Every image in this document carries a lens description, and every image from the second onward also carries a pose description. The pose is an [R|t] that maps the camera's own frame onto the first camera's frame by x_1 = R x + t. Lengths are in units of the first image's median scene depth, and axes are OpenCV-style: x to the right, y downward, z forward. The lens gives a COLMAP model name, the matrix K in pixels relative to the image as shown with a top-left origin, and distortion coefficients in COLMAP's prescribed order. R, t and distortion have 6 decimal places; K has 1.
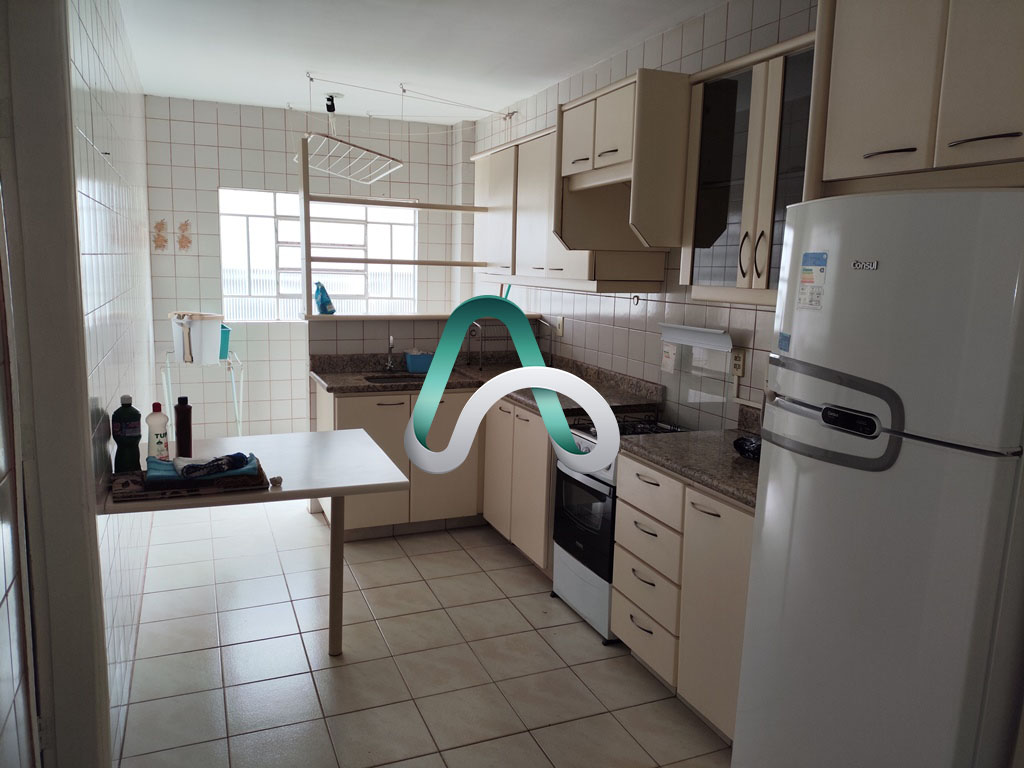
lens RADIAL K [[758.4, 0, 512.0], [0, 758.4, 384.0], [0, 0, 1]] dist [0.122611, -0.204767]
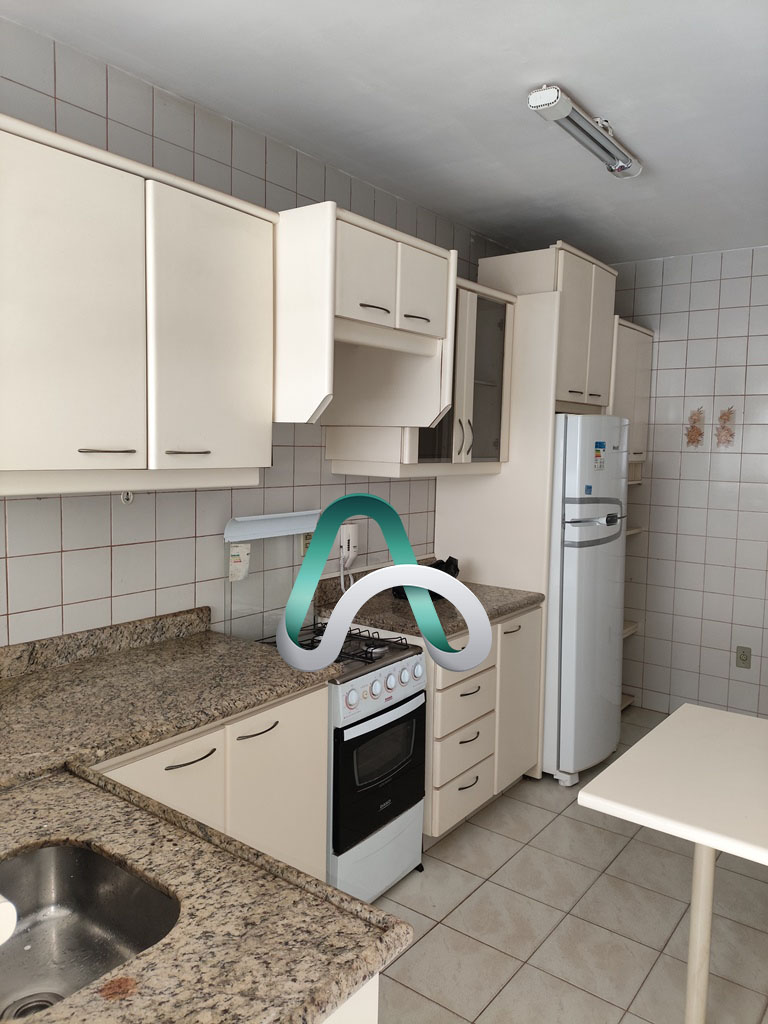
lens RADIAL K [[758.4, 0, 380.7], [0, 758.4, 505.7], [0, 0, 1]] dist [0.122611, -0.204767]
pose [[-0.509330, -0.108841, 0.853661, -0.582241], [0.099283, 0.977914, 0.183920, -0.246766], [-0.854825, 0.178430, -0.487275, 1.428092]]
